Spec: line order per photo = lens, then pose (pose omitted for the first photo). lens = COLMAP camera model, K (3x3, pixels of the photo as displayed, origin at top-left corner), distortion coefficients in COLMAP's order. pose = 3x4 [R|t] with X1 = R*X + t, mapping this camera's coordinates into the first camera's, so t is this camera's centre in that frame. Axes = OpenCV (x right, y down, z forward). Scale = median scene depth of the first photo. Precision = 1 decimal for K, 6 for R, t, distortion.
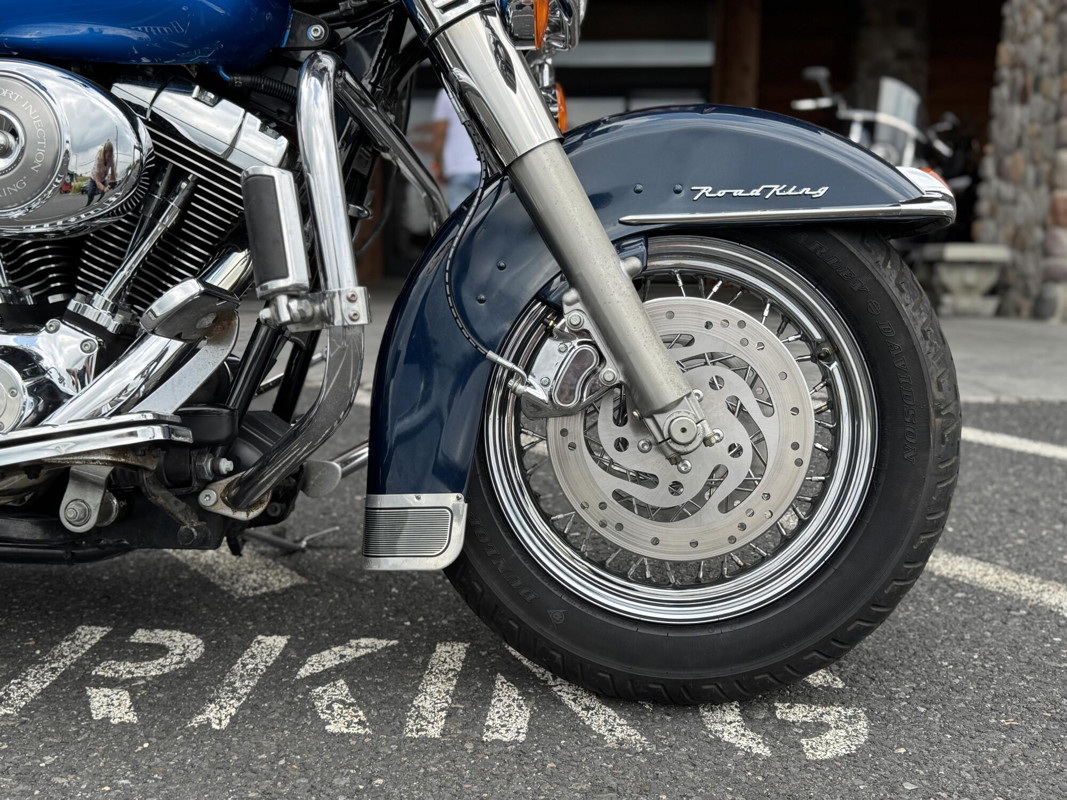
lens RADIAL K [[1131.4, 0, 533.5], [0, 1131.4, 400.0], [0, 0, 1]] dist [0.182814, -0.396762]
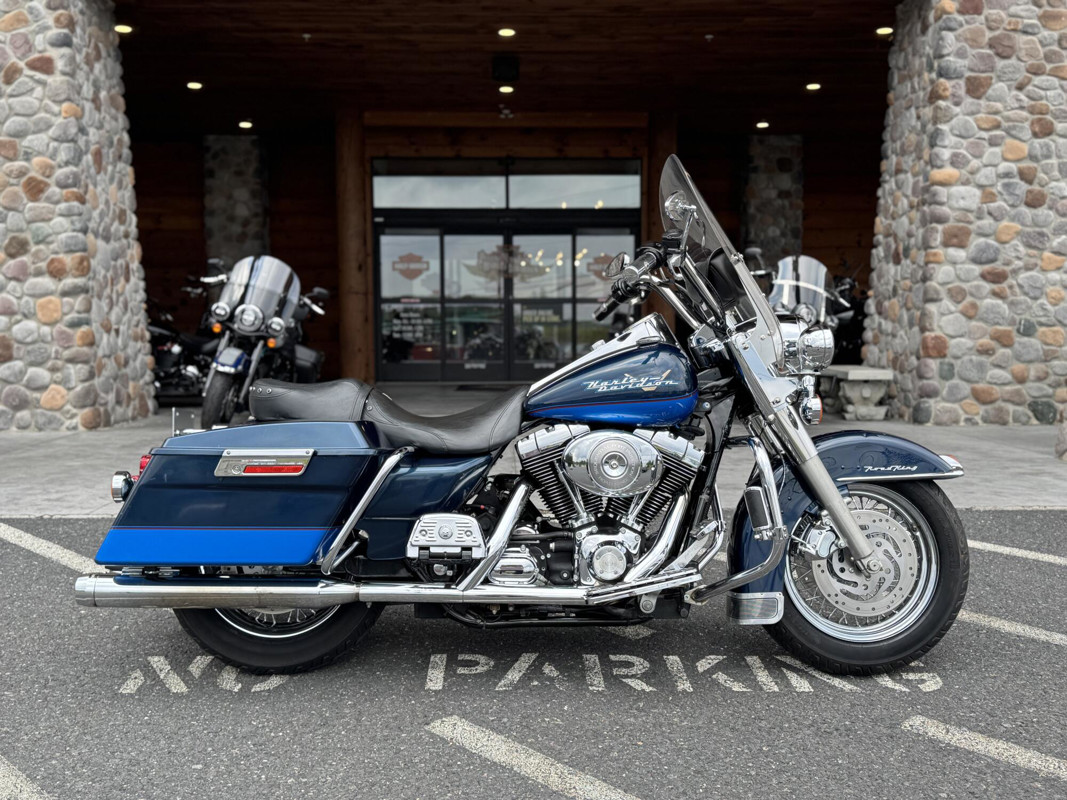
lens RADIAL K [[1058.7, 0, 533.5], [0, 1058.7, 400.0], [0, 0, 1]] dist [0.165179, -0.340967]
pose [[0.994493, -0.026316, 0.101450, -0.810626], [0.032016, 0.997974, -0.054976, -0.221275], [-0.099798, 0.057921, 0.993320, -1.273377]]
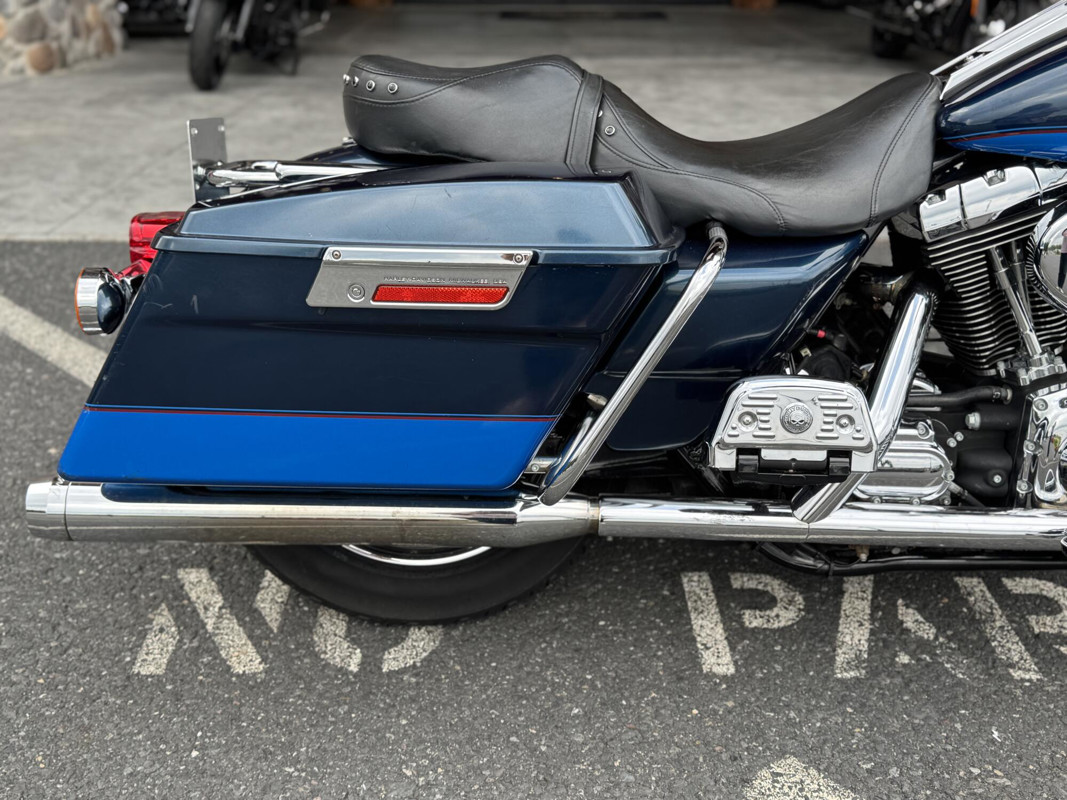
lens RADIAL K [[1131.4, 0, 533.5], [0, 1131.4, 400.0], [0, 0, 1]] dist [0.182814, -0.396762]
pose [[0.995597, -0.041989, 0.083809, -1.109271], [0.018807, 0.965362, 0.260234, -0.377774], [-0.091833, -0.257512, 0.961901, -0.119223]]
